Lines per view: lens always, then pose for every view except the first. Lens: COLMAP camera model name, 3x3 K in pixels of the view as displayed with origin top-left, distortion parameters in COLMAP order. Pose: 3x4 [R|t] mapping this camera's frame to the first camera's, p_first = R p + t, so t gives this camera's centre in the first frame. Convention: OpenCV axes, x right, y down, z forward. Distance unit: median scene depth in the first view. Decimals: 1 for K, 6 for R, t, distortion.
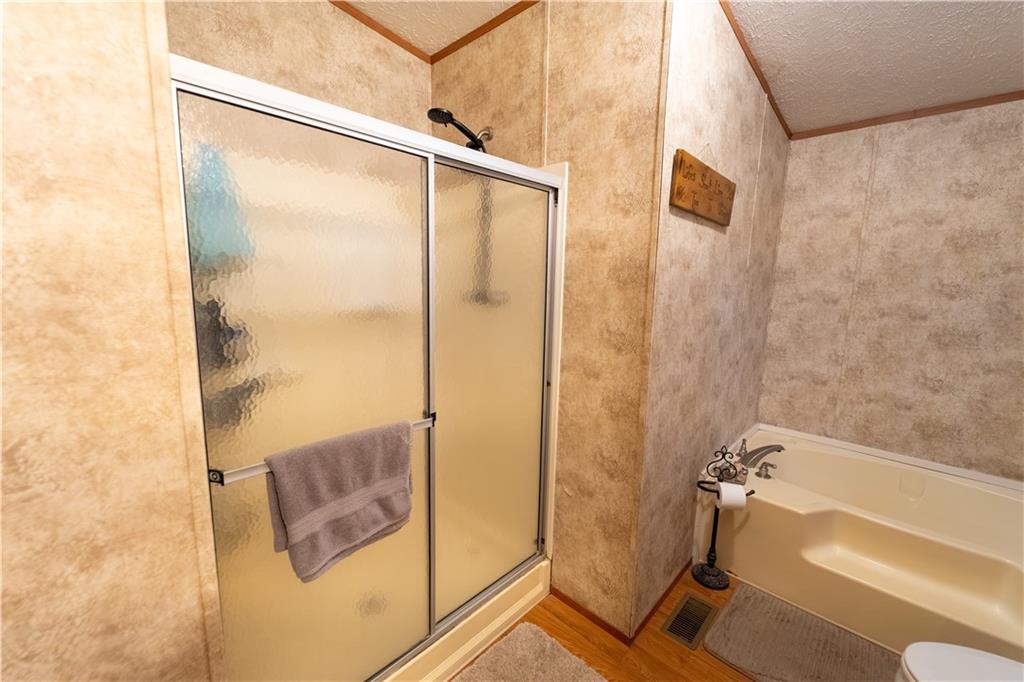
lens RADIAL K [[410.6, 0, 512.6], [0, 410.6, 339.7], [0, 0, 1]] dist [0.006043, -0.003019]
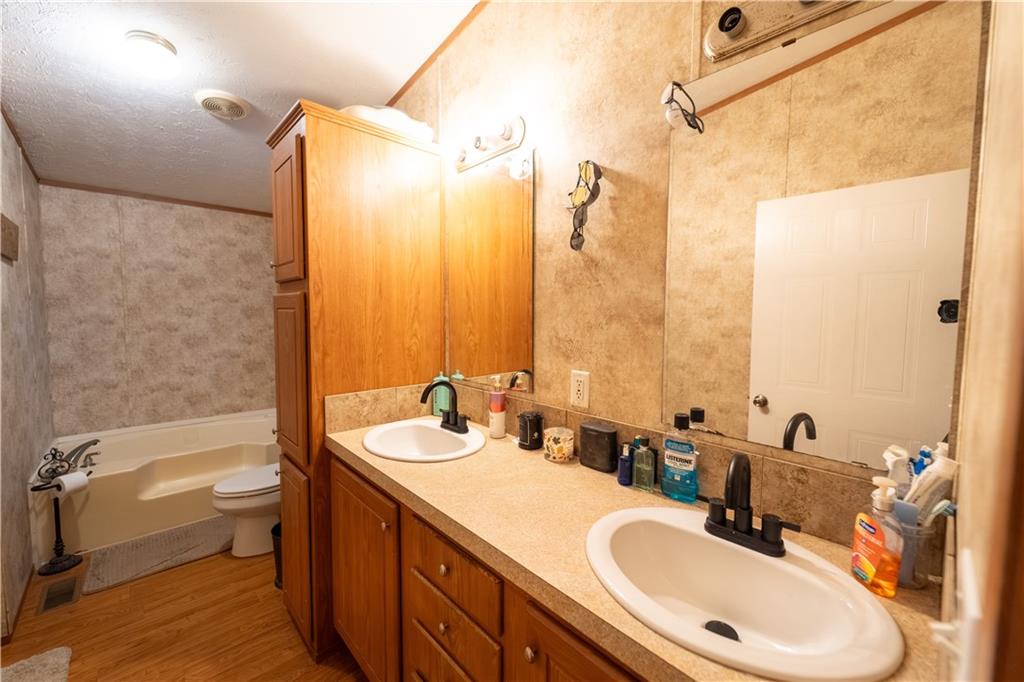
lens RADIAL K [[410.6, 0, 512.6], [0, 410.6, 339.7], [0, 0, 1]] dist [0.006043, -0.003019]
pose [[0.063475, -0.088263, 0.994073, -0.468151], [0.139441, 0.987095, 0.078740, 0.039022], [-0.988194, 0.133616, 0.074964, -0.365957]]
